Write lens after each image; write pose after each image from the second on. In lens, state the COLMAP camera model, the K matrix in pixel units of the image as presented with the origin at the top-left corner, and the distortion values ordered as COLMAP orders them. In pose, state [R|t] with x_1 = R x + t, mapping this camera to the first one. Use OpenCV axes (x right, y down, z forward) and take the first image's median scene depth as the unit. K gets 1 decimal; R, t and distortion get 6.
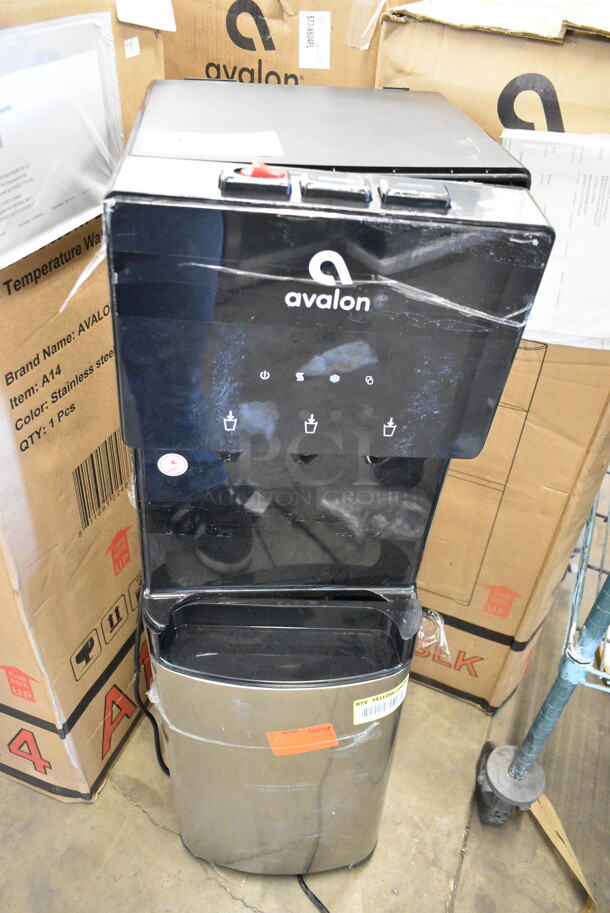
lens RADIAL K [[702.4, 0, 305.0], [0, 702.4, 456.5], [0, 0, 1]] dist [-0.013818, 0.005763]
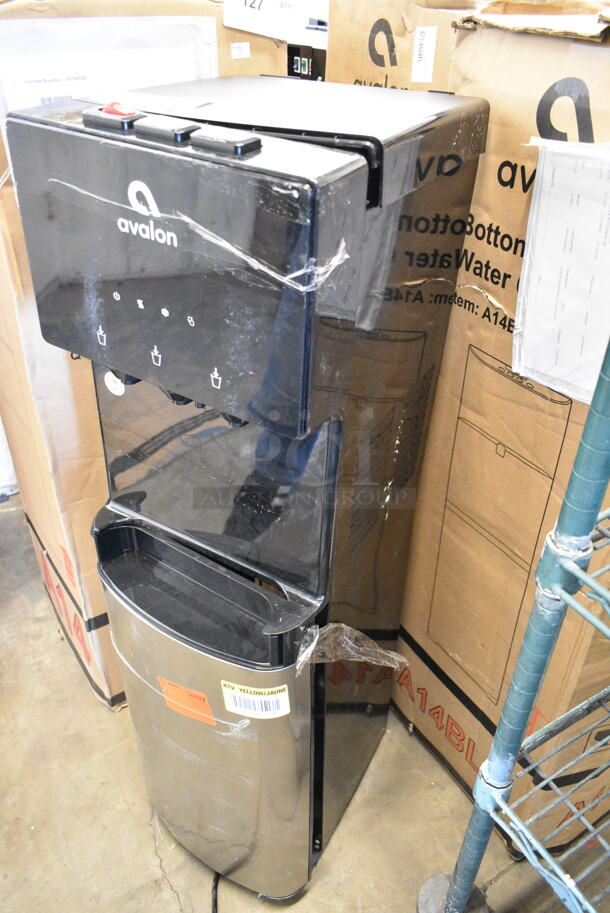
lens RADIAL K [[702.4, 0, 305.0], [0, 702.4, 456.5], [0, 0, 1]] dist [-0.013818, 0.005763]
pose [[0.816984, 0.291641, -0.497476, 0.663195], [-0.340770, 0.940108, -0.008503, 0.026095], [0.465201, 0.176472, 0.867436, 0.169998]]
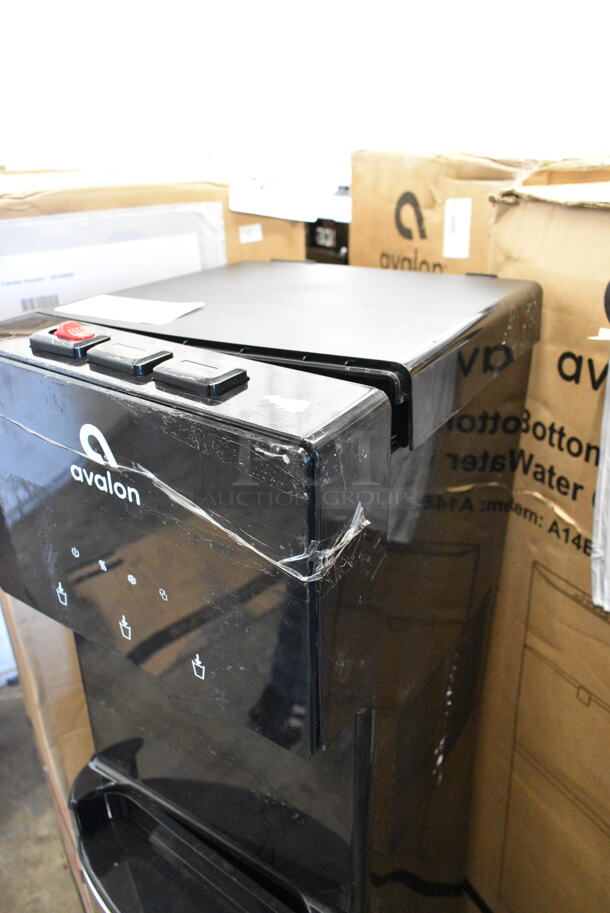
lens RADIAL K [[695.7, 0, 305.0], [0, 695.7, 456.5], [0, 0, 1]] dist [-0.018449, 0.003558]
pose [[0.784708, 0.178921, -0.593482, 0.530836], [-0.325198, 0.933926, -0.148422, -0.154693], [0.527712, 0.309467, 0.791044, 0.346526]]
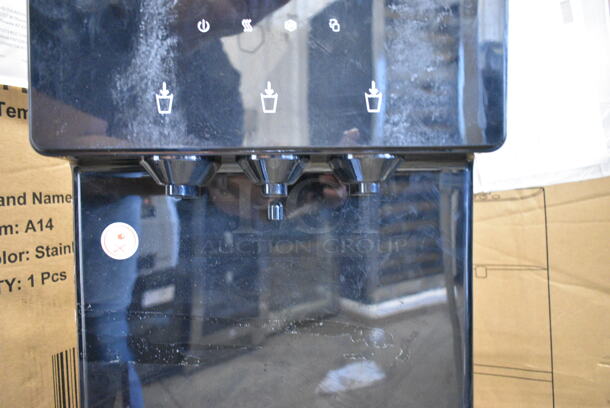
lens RADIAL K [[464.8, 0, 306.7], [0, 464.8, 198.1], [0, 0, 1]] dist [-0.018449, 0.003558]
pose [[0.993031, -0.104365, -0.054754, 0.056070], [0.050046, 0.794022, -0.605825, 0.300250], [0.106703, 0.598862, 0.793712, 0.569396]]
